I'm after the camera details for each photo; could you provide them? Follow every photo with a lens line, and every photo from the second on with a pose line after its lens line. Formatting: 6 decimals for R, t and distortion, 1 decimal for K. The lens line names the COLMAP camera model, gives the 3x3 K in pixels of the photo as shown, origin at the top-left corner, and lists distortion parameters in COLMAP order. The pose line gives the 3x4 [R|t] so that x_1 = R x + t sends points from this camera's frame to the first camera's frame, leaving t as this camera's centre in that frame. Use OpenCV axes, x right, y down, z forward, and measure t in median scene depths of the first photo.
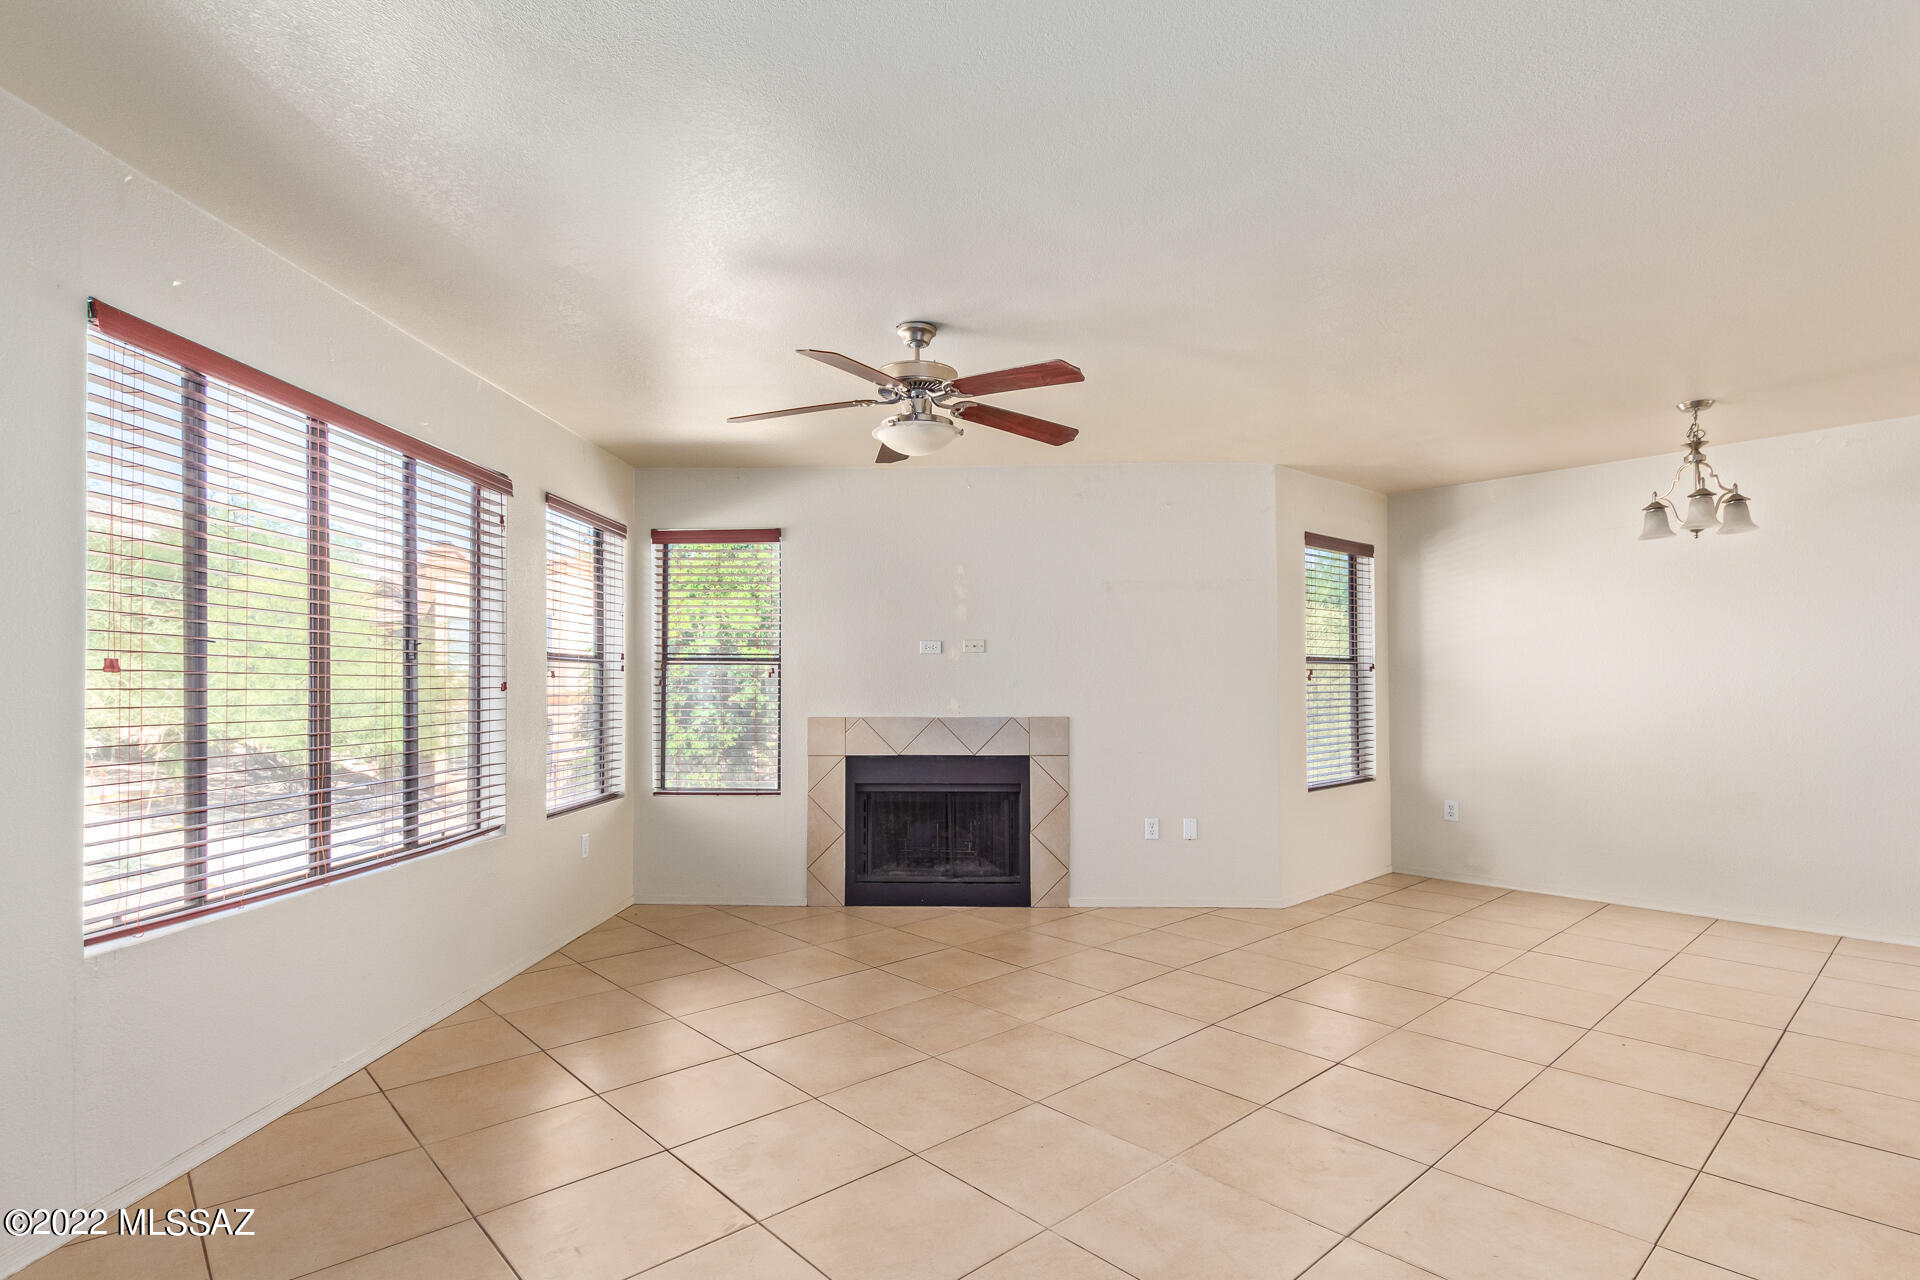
lens RADIAL K [[933.6, 0, 967.0], [0, 933.6, 679.7], [0, 0, 1]] dist [0.013436, -0.004242]
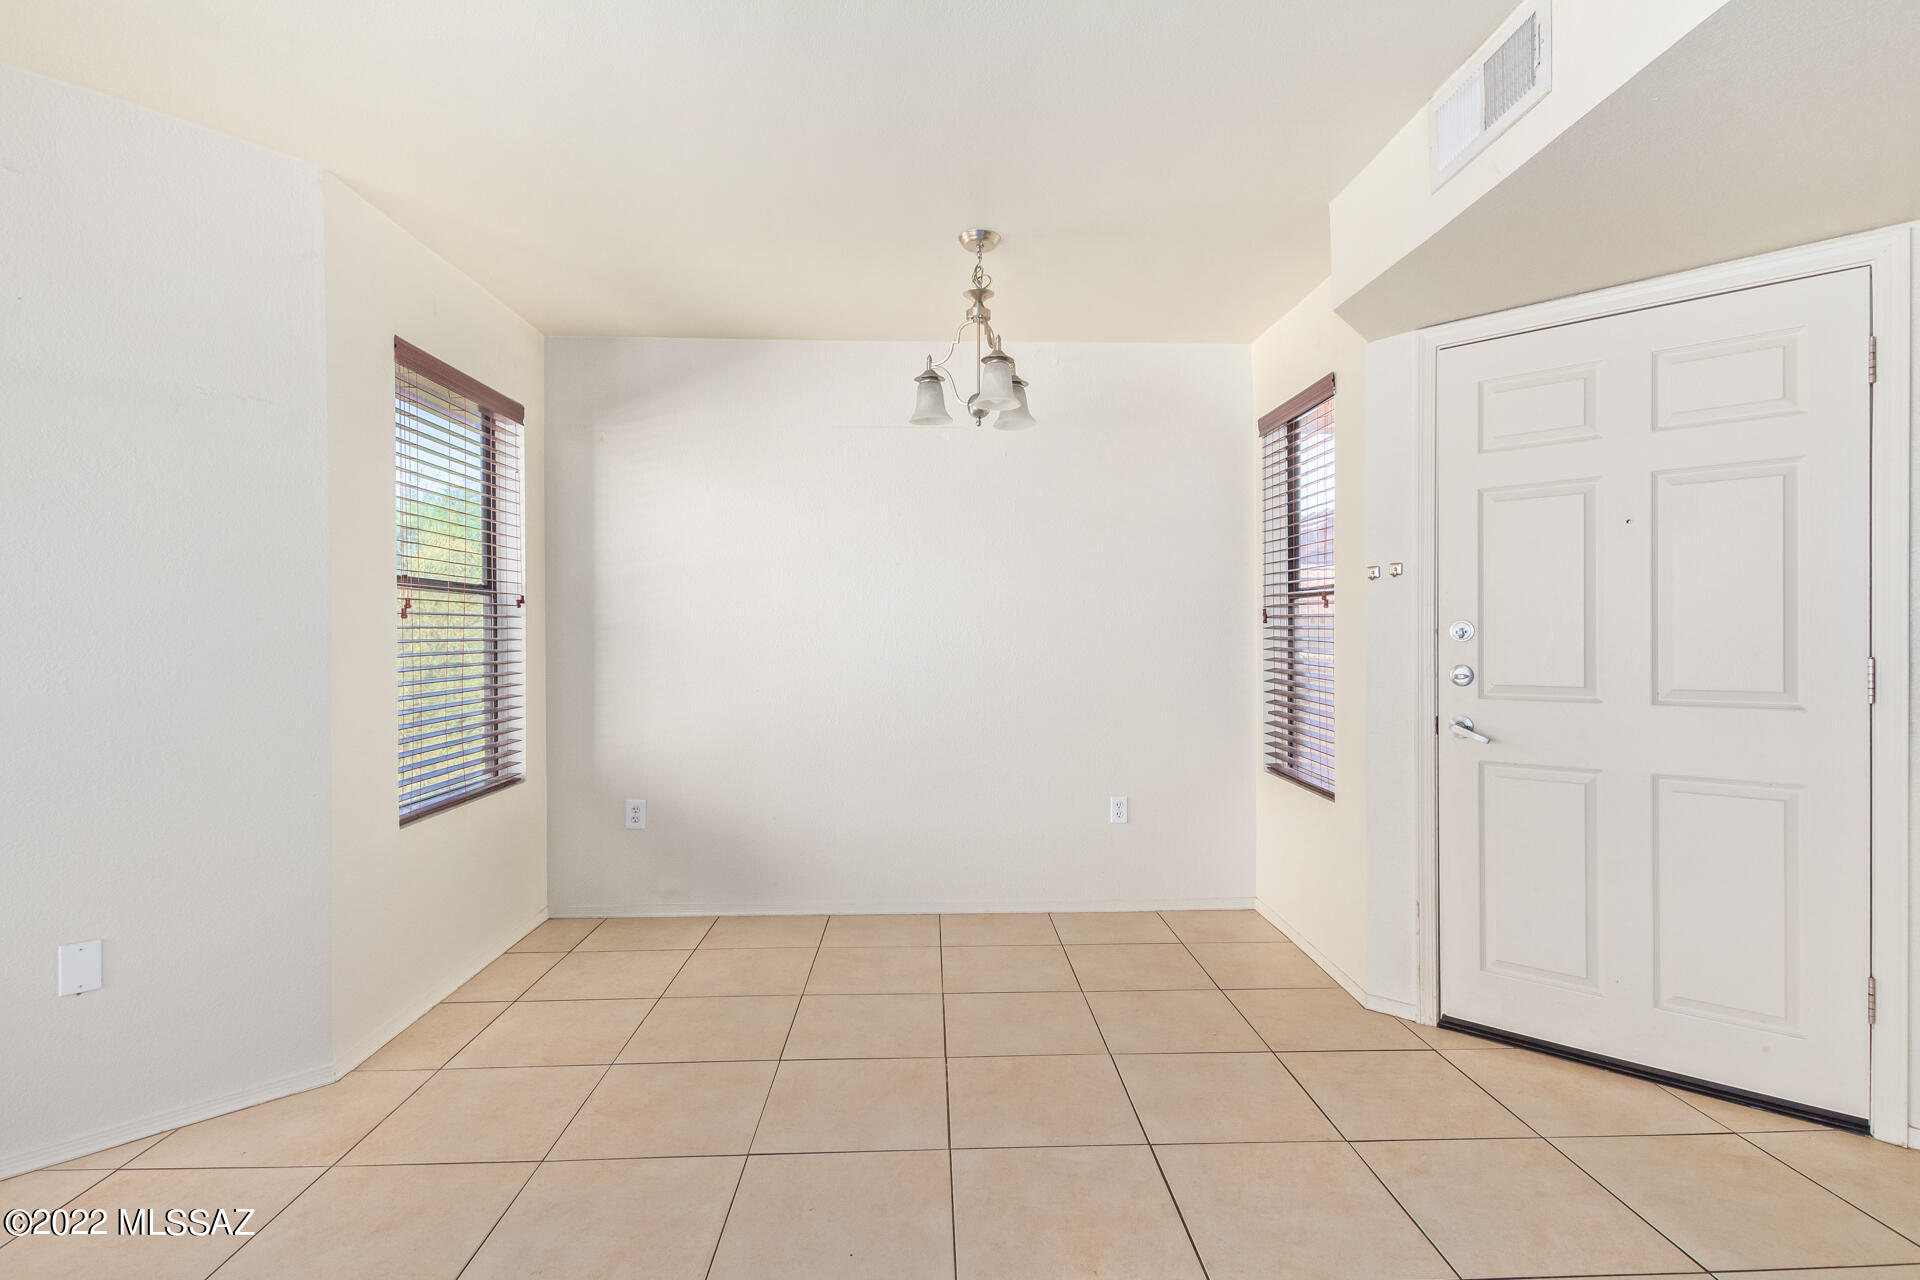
lens RADIAL K [[933.6, 0, 959.8], [0, 933.6, 637.1], [0, 0, 1]] dist [0.013436, -0.004242]
pose [[0.654806, 0.002493, 0.755793, 0.173706], [-0.007015, 0.999972, 0.002779, 0.008133], [-0.755764, -0.007122, 0.654805, 0.419927]]
